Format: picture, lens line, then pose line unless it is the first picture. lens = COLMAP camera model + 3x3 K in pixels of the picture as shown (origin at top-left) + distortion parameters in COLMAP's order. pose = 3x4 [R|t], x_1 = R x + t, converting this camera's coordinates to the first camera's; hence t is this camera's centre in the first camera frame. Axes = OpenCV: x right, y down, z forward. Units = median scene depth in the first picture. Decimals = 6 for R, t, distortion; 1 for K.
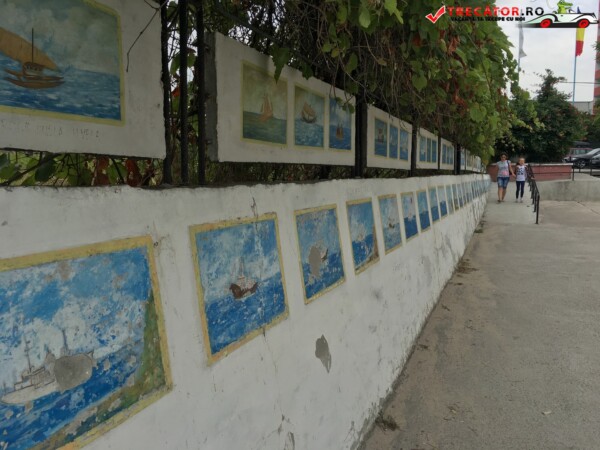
lens RADIAL K [[504.5, 0, 296.9], [0, 504.5, 225.6], [0, 0, 1]] dist [0.012763, -0.012205]
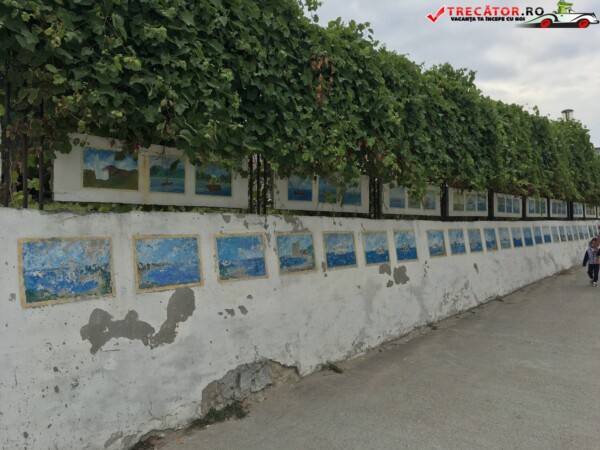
lens RADIAL K [[504.5, 0, 296.9], [0, 504.5, 225.6], [0, 0, 1]] dist [0.012763, -0.012205]
pose [[0.956115, -0.012830, -0.292711, -0.104744], [-0.017143, 0.994879, -0.099604, 0.308727], [0.292490, 0.100251, 0.950999, -2.652650]]
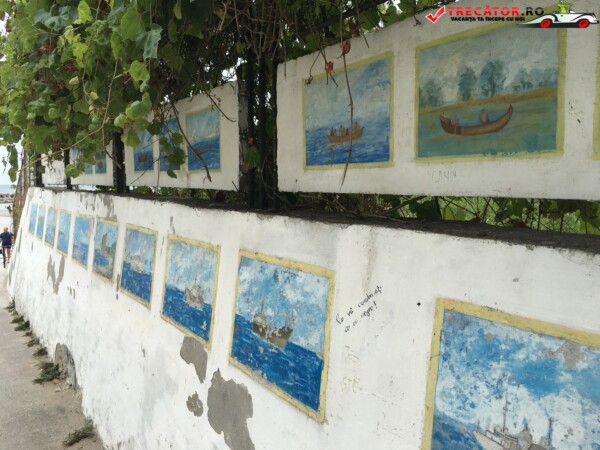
lens RADIAL K [[504.5, 0, 296.9], [0, 504.5, 225.6], [0, 0, 1]] dist [0.012763, -0.012205]
pose [[-0.541667, 0.070733, -0.837612, 0.189120], [-0.081090, 0.987409, 0.135821, -0.080860], [0.836673, 0.141492, -0.529111, 0.436959]]
